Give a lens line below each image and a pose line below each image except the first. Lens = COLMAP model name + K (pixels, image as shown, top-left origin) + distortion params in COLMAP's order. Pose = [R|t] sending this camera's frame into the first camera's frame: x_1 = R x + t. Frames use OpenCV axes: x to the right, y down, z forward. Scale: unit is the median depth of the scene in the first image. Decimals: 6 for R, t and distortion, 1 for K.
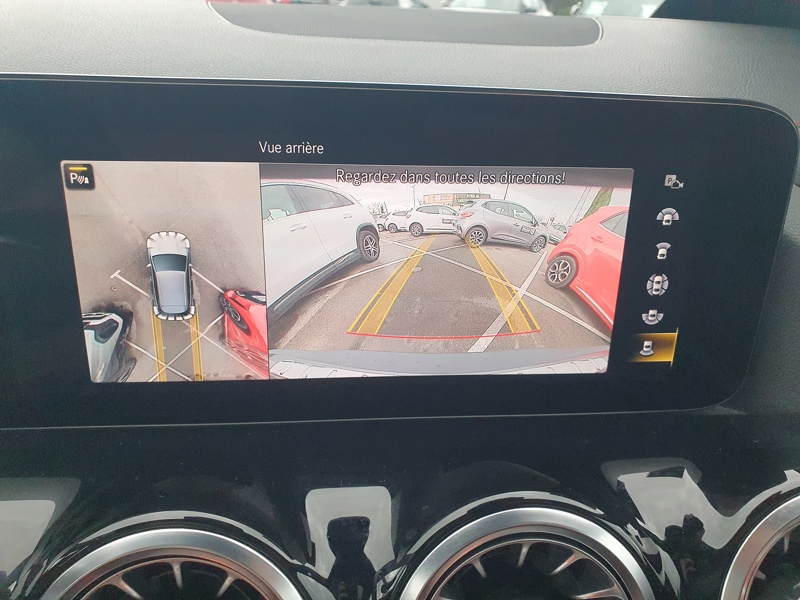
lens RADIAL K [[624.6, 0, 403.5], [0, 624.6, 289.6], [0, 0, 1]] dist [-0.004349, 0.018727]
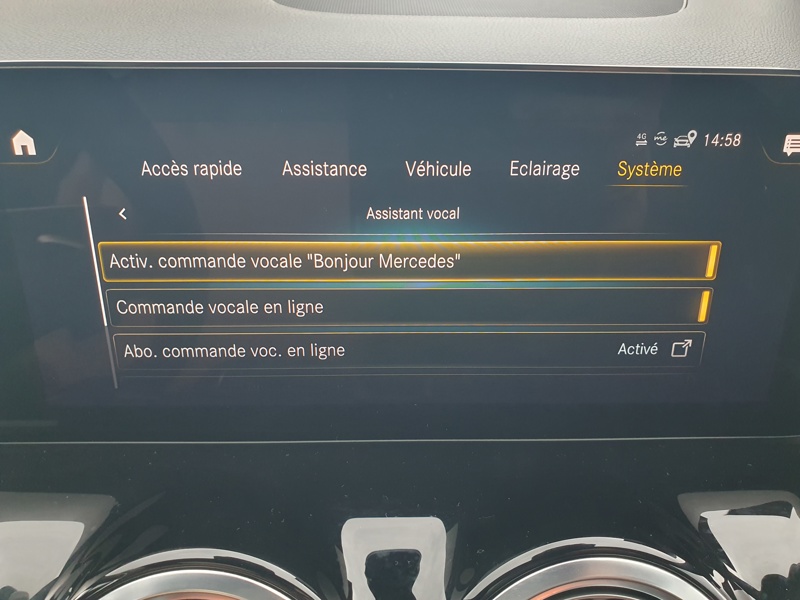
lens RADIAL K [[624.6, 0, 413.1], [0, 624.6, 299.6], [0, 0, 1]] dist [-0.004349, 0.018727]
pose [[0.996603, 0.004697, -0.082227, 0.009075], [-0.001733, 0.999348, 0.036073, -0.030353], [0.082343, -0.035808, 0.995961, 0.115808]]
